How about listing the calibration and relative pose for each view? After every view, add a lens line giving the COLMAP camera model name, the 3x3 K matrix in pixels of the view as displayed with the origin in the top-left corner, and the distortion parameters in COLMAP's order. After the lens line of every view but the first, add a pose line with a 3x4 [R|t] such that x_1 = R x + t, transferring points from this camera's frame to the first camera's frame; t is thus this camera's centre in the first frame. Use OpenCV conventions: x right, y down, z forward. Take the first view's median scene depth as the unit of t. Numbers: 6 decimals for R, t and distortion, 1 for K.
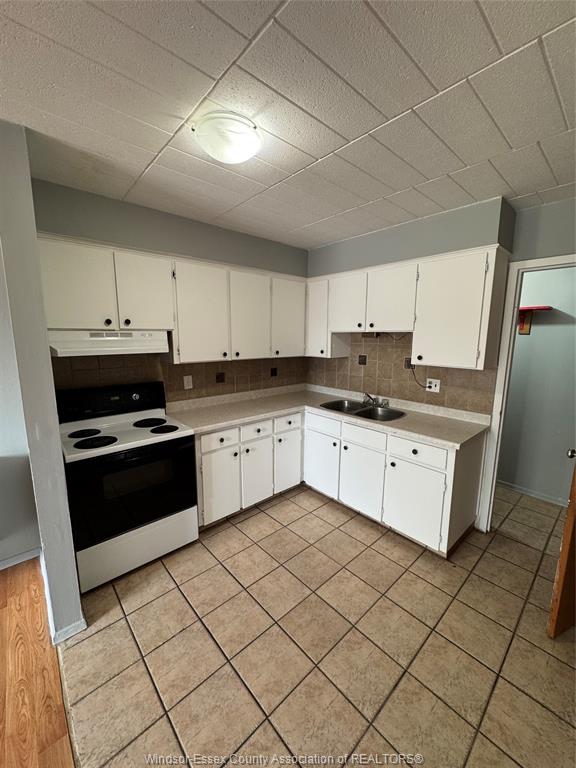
lens RADIAL K [[308.3, 0, 291.3], [0, 308.3, 379.1], [0, 0, 1]] dist [-0.012205, 0.001535]
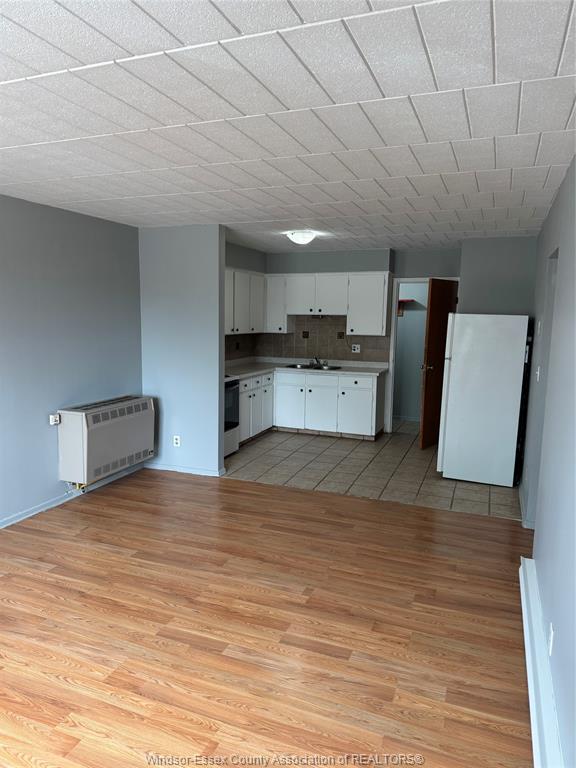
lens RADIAL K [[534.6, 0, 284.5], [0, 534.6, 385.7], [0, 0, 1]] dist [-0.010877, -0.009829]
pose [[0.898425, -0.055344, 0.435626, -1.161917], [0.058363, 0.998275, 0.006460, 0.184771], [-0.435231, 0.019620, 0.900105, -1.413397]]
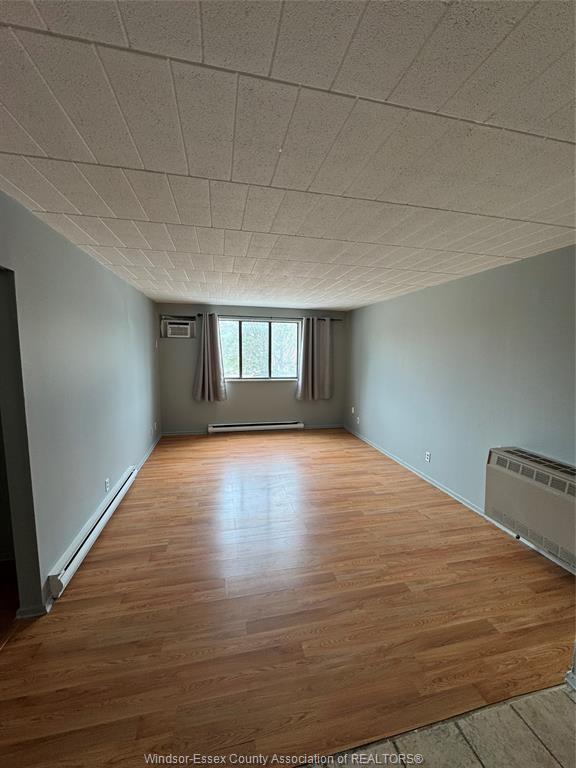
lens RADIAL K [[308.3, 0, 286.2], [0, 308.3, 384.0], [0, 0, 1]] dist [-0.012205, 0.001535]
pose [[-0.506029, 0.078797, -0.858909, 0.375038], [-0.147179, 0.973325, 0.176005, -0.074817], [0.849866, 0.215477, -0.480934, 0.438040]]
